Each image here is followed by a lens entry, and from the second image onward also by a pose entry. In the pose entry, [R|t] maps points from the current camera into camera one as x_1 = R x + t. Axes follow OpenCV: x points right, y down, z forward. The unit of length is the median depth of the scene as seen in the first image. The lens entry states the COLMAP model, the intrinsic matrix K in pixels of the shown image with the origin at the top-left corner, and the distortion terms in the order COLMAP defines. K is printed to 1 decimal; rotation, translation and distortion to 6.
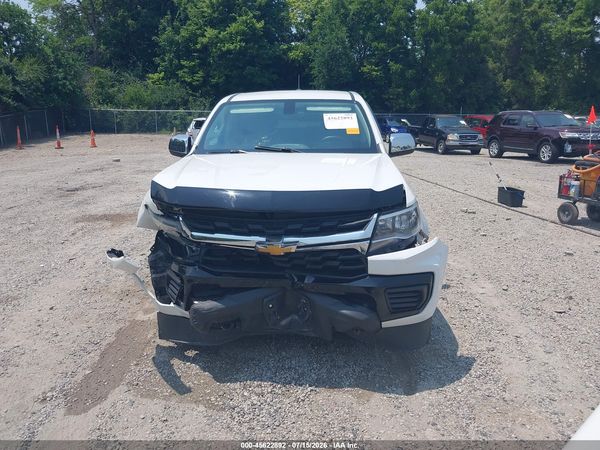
lens RADIAL K [[489.5, 0, 297.9], [0, 489.5, 211.9], [0, 0, 1]] dist [0.000214, -0.004895]
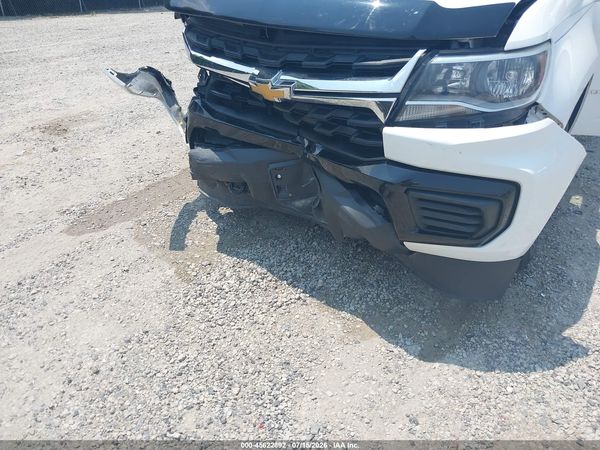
lens RADIAL K [[461.9, 0, 307.0], [0, 461.9, 229.1], [0, 0, 1]] dist [0.012717, -0.001902]
pose [[0.853145, 0.288005, -0.434967, 0.280912], [-0.149711, 0.933889, 0.324712, 0.035180], [0.499729, -0.211908, 0.839860, 0.401540]]
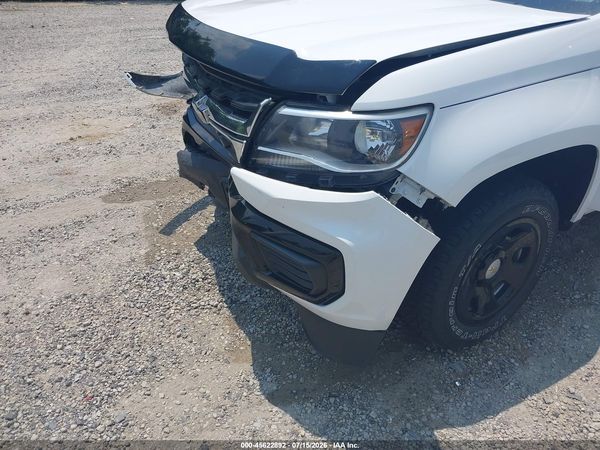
lens RADIAL K [[473.0, 0, 309.3], [0, 473.0, 226.6], [0, 0, 1]] dist [0.000239, -0.007645]
pose [[0.546960, 0.461034, -0.698772, 0.524345], [-0.232375, 0.885505, 0.402346, -0.078859], [0.804262, -0.057690, 0.591469, 0.615617]]
